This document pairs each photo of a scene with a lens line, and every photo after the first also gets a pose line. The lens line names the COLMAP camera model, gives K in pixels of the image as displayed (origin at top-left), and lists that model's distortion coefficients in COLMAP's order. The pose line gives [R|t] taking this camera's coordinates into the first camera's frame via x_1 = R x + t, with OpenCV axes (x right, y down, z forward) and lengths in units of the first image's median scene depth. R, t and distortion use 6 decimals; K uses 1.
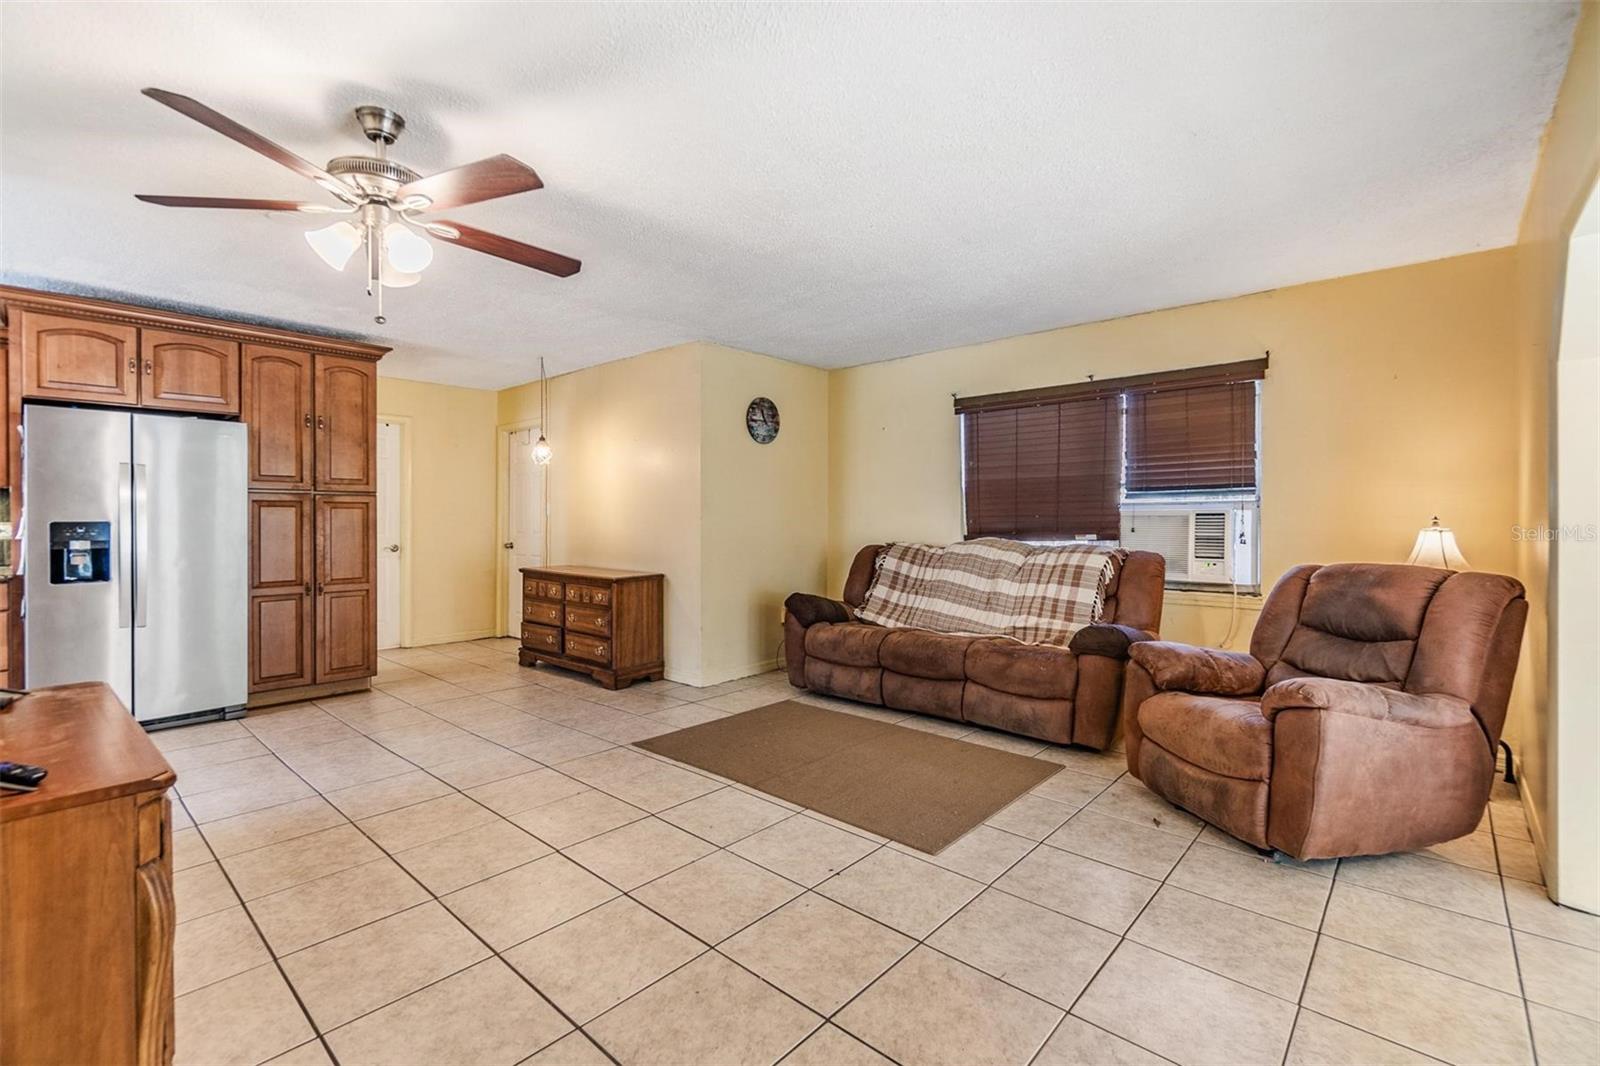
lens RADIAL K [[707.0, 0, 794.8], [0, 707.0, 516.6], [0, 0, 1]] dist [-0.003642, -0.000681]
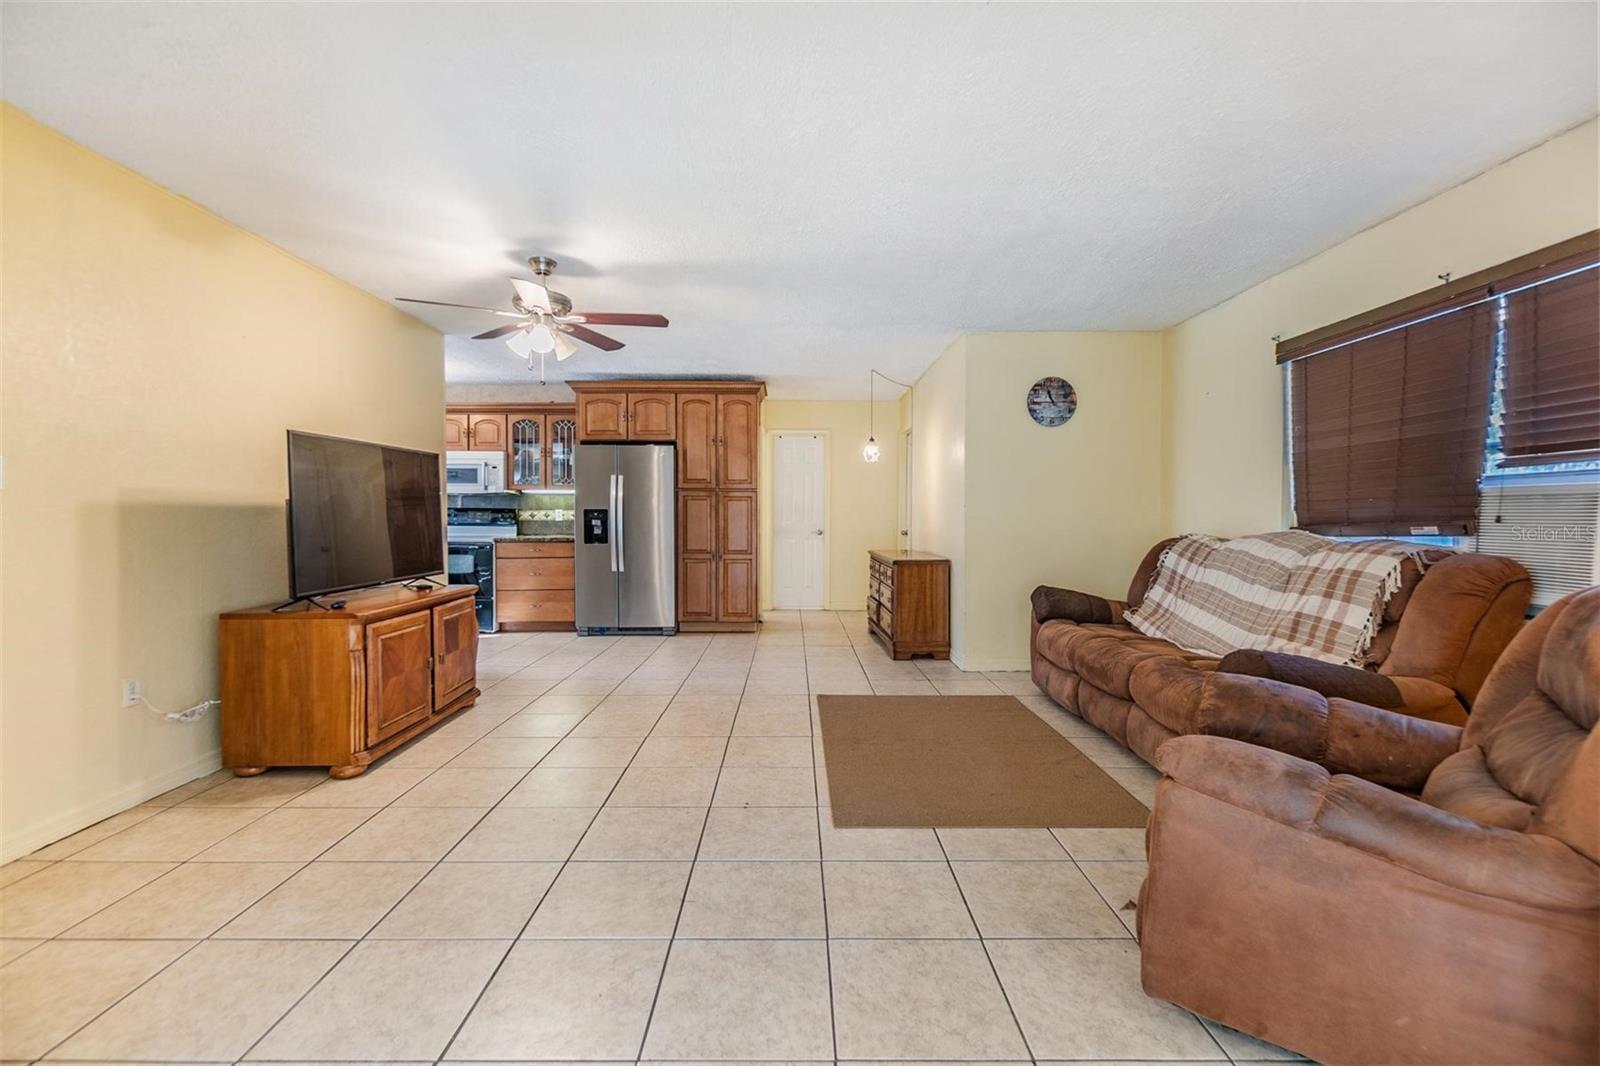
lens RADIAL K [[697.2, 0, 797.4], [0, 697.2, 523.0], [0, 0, 1]] dist [-0.003009, -0.000257]
pose [[0.675076, 0.010876, -0.737668, 0.499606], [-0.000477, 0.999898, 0.014306, 0.013672], [0.737748, -0.009306, 0.675012, 0.157590]]
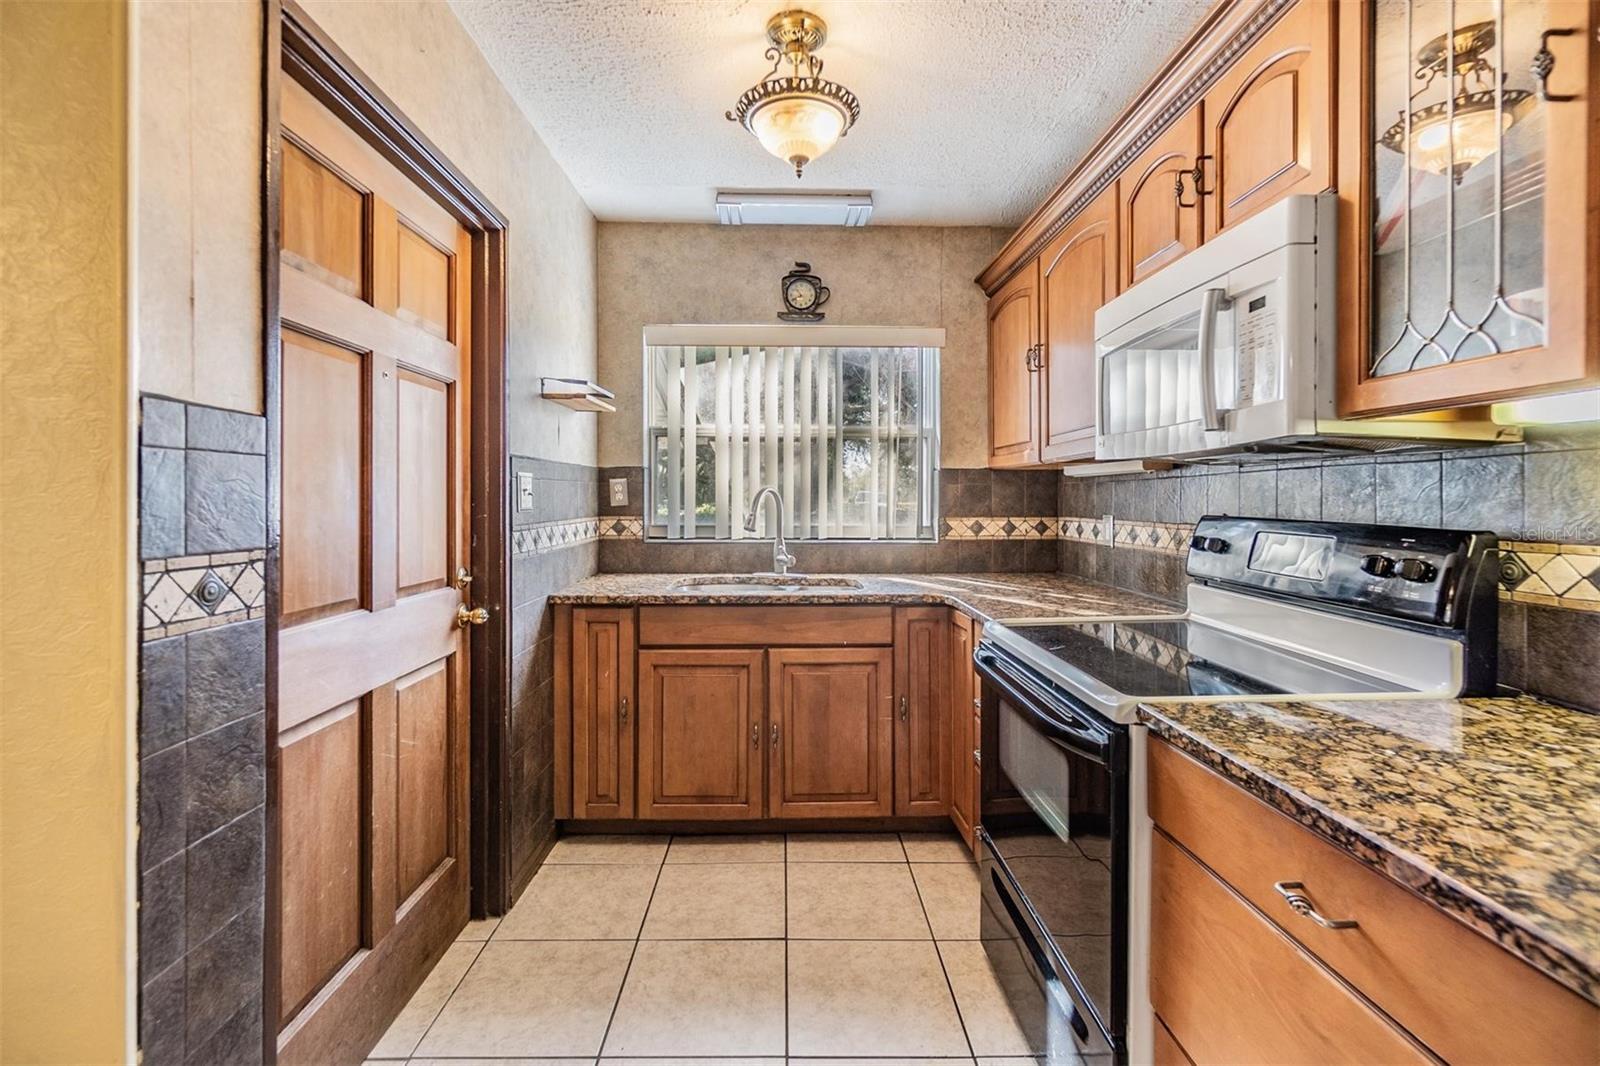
lens RADIAL K [[707.5, 0, 797.0], [0, 707.5, 502.4], [0, 0, 1]] dist [-0.000576, -0.000091]
pose [[-0.728320, 0.002131, -0.685234, -0.739760], [0.000157, 0.999996, 0.002944, -0.007103], [0.685237, 0.002037, -0.728317, 0.776285]]
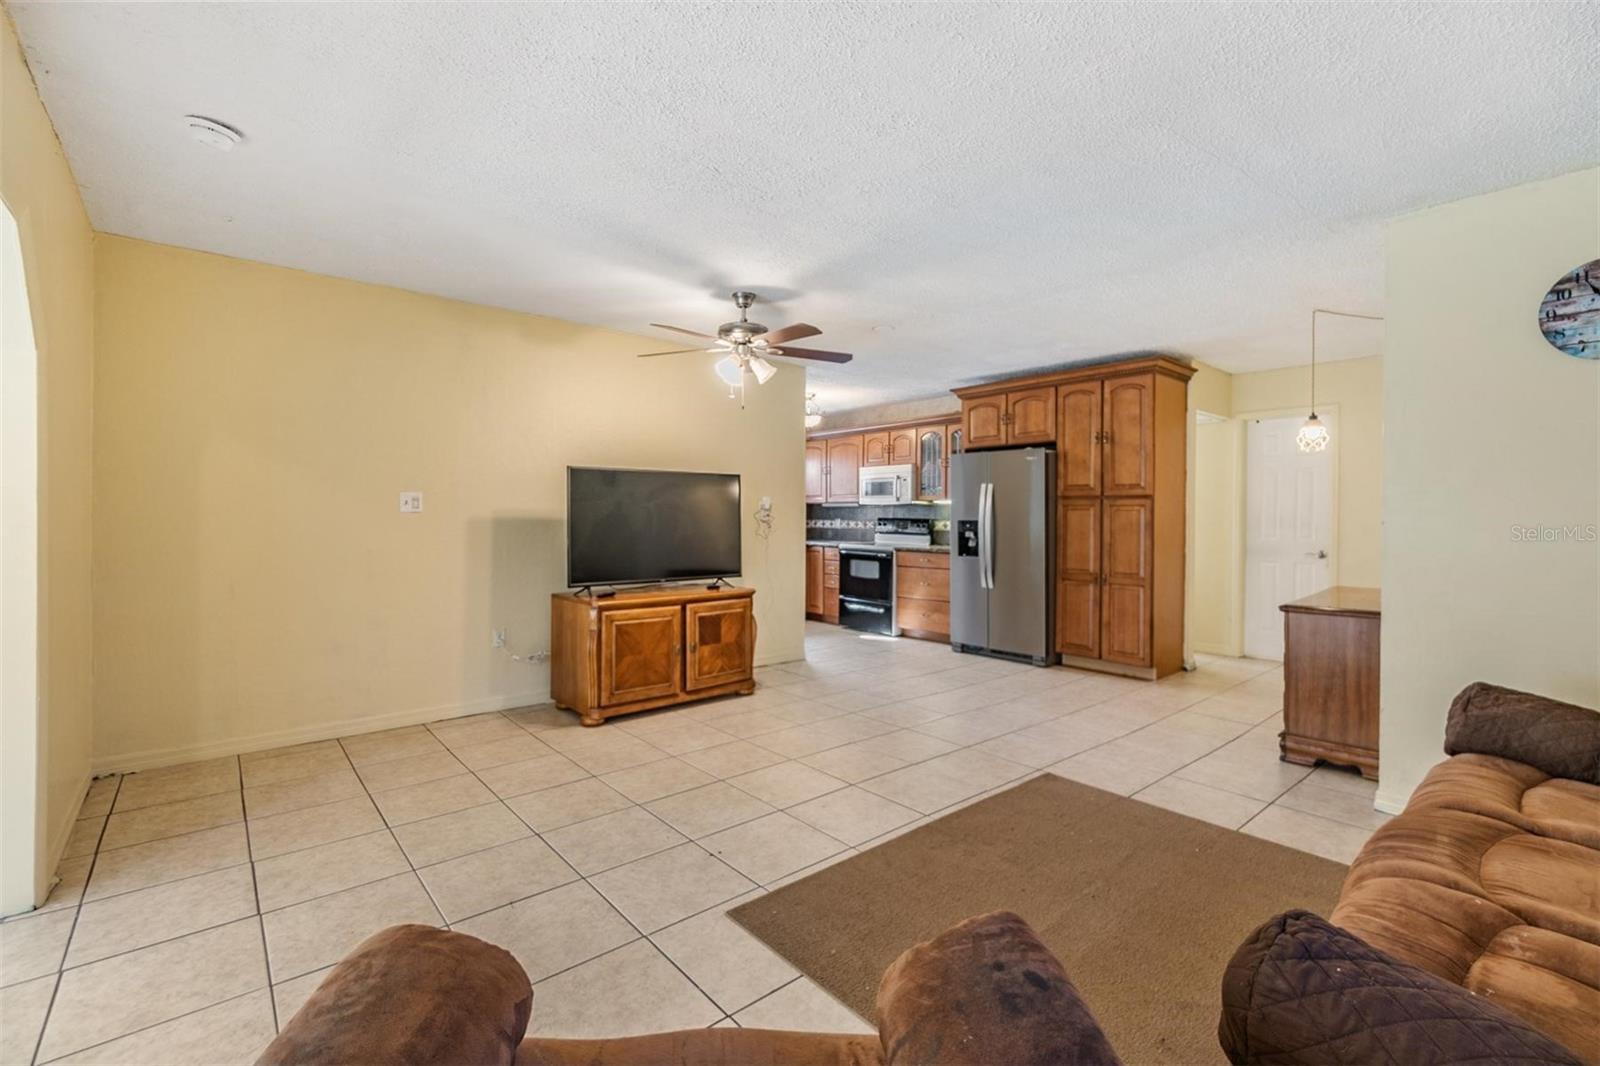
lens RADIAL K [[704.0, 0, 796.0], [0, 704.0, 511.4], [0, 0, 1]] dist [-0.000938, -0.000312]
pose [[-0.132338, -0.008484, -0.991168, 0.570852], [-0.005292, 0.999955, -0.007852, 0.001336], [0.991190, 0.004206, -0.132377, 0.662797]]
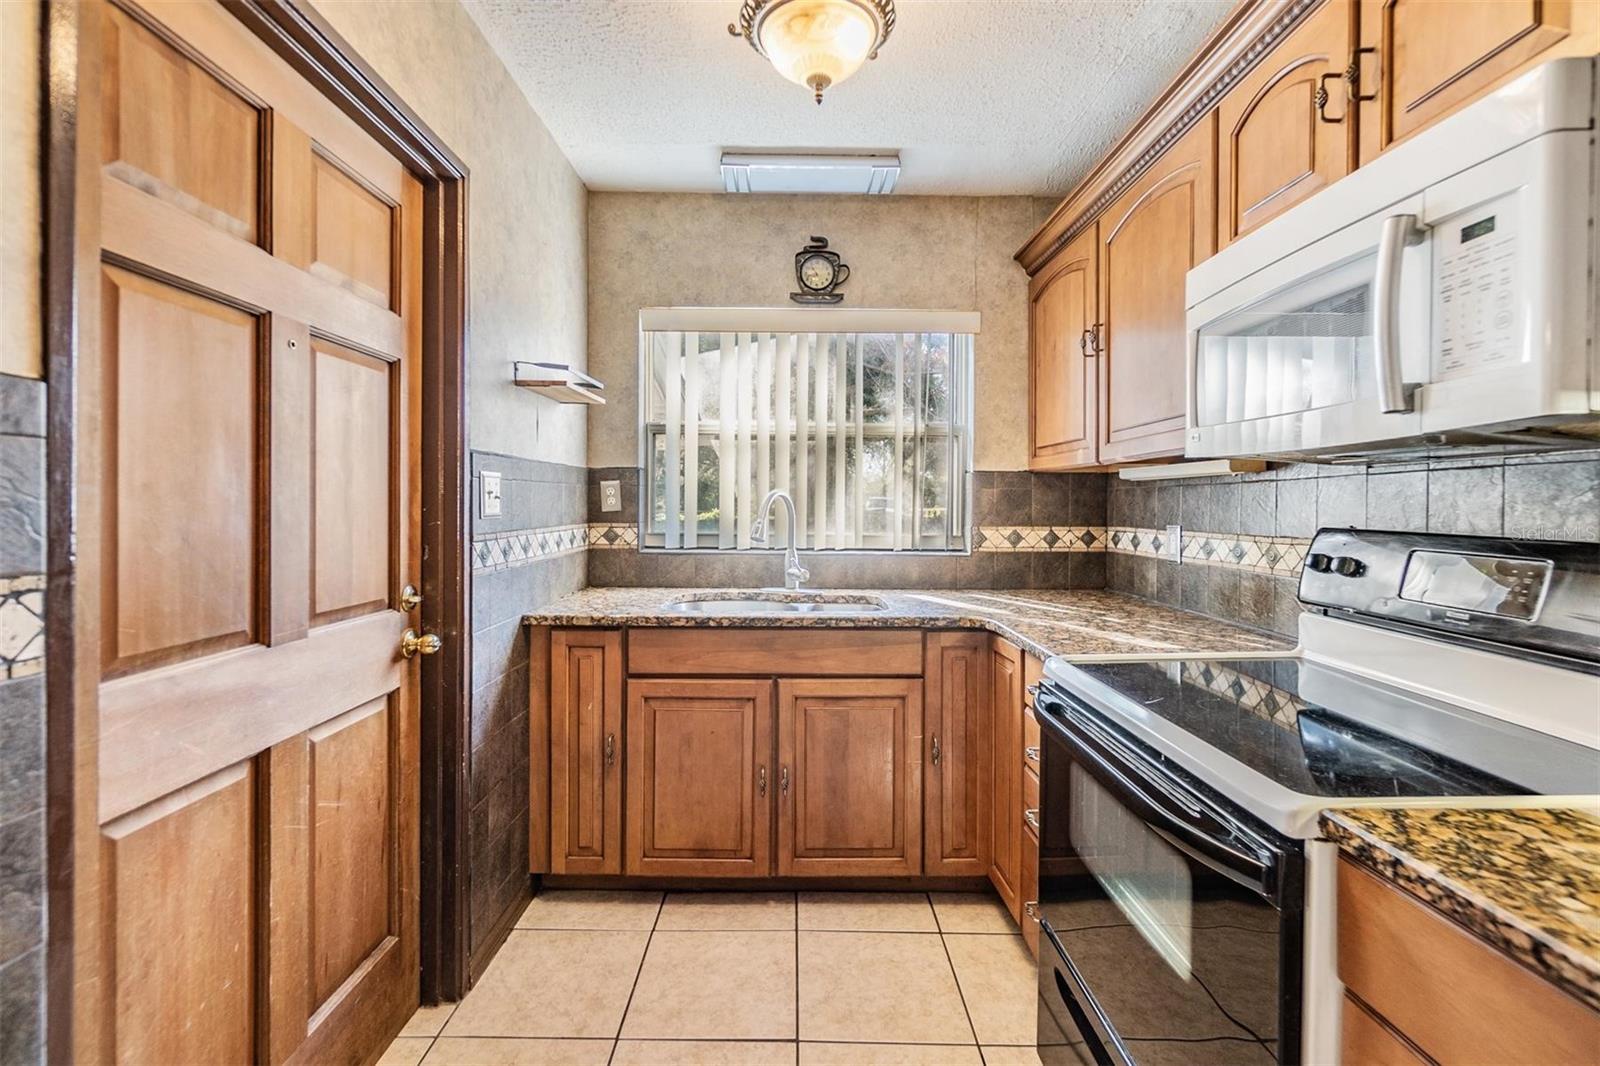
lens RADIAL K [[704.0, 0, 796.0], [0, 704.0, 511.4], [0, 0, 1]] dist [-0.000938, -0.000312]
pose [[-0.739722, 0.001954, -0.672910, -0.793851], [-0.004876, 0.999954, 0.008263, -0.007406], [0.672895, 0.009393, -0.739678, 0.714529]]
